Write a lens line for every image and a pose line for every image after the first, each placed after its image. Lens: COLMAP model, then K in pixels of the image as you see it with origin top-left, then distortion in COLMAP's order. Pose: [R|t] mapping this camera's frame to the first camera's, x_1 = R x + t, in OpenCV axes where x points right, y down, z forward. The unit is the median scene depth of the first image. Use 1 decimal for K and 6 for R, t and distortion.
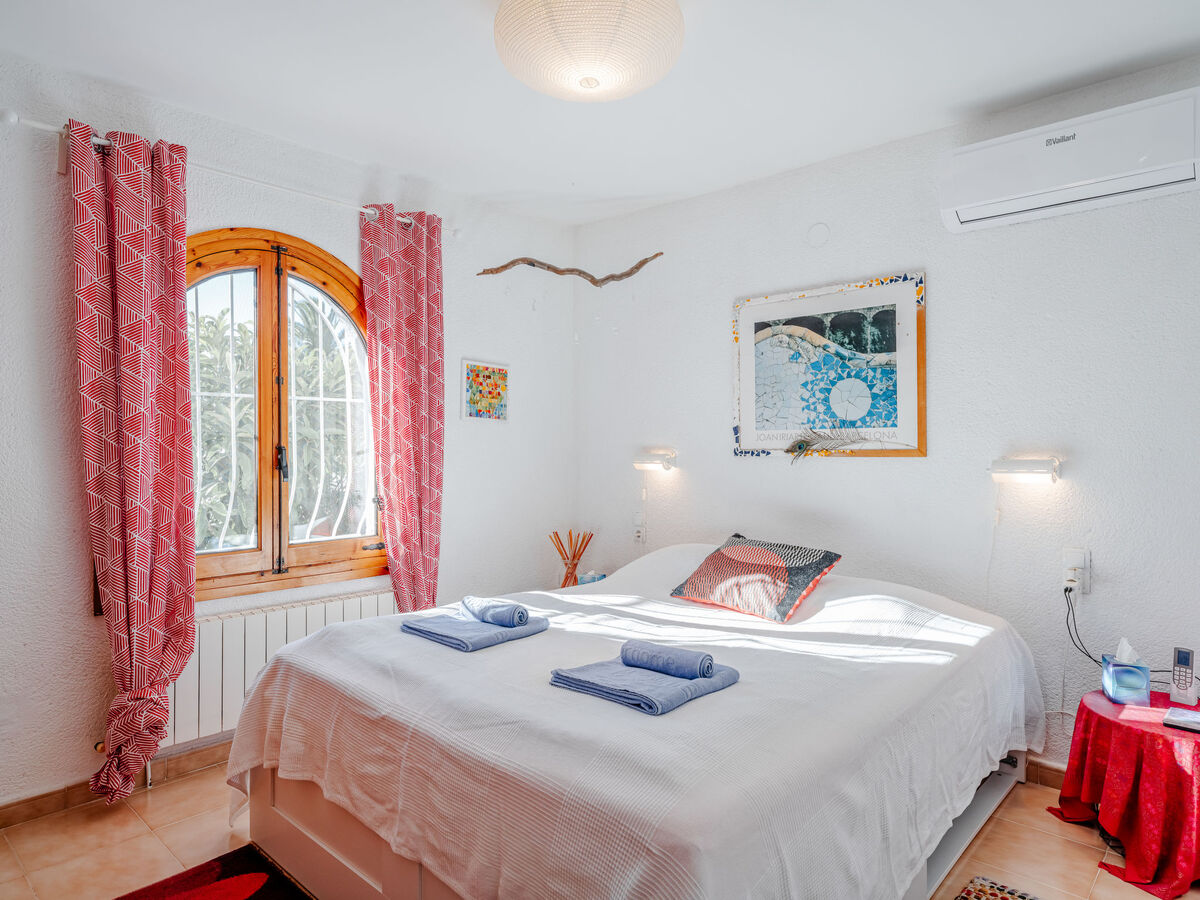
lens RADIAL K [[740.0, 0, 598.8], [0, 740.0, 435.9], [0, 0, 1]] dist [-0.003673, 0.003937]
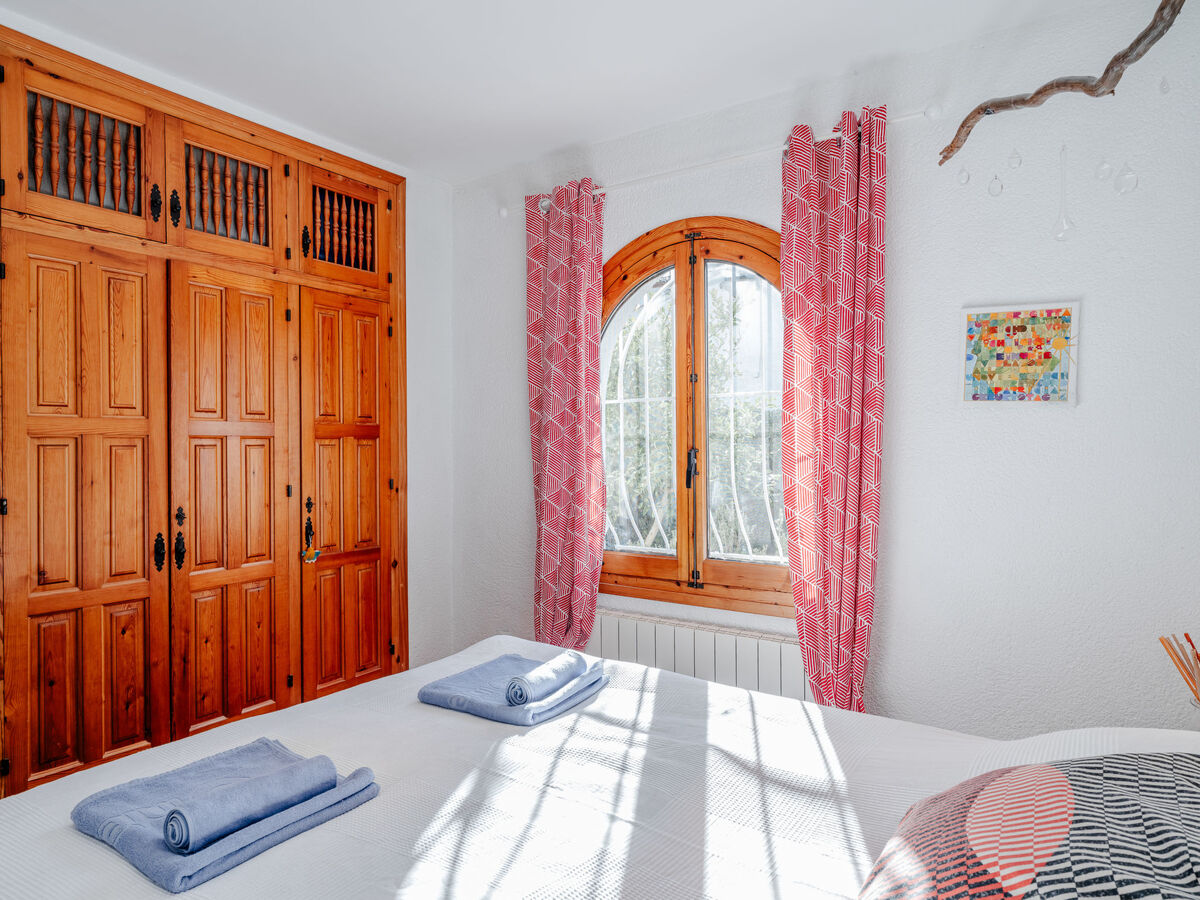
lens RADIAL K [[740.0, 0, 598.8], [0, 740.0, 435.9], [0, 0, 1]] dist [-0.003673, 0.003937]
pose [[0.149435, -0.011967, -0.988699, 0.377278], [0.017833, 0.999797, -0.009406, 0.003015], [0.988611, -0.016226, 0.149618, 0.606365]]
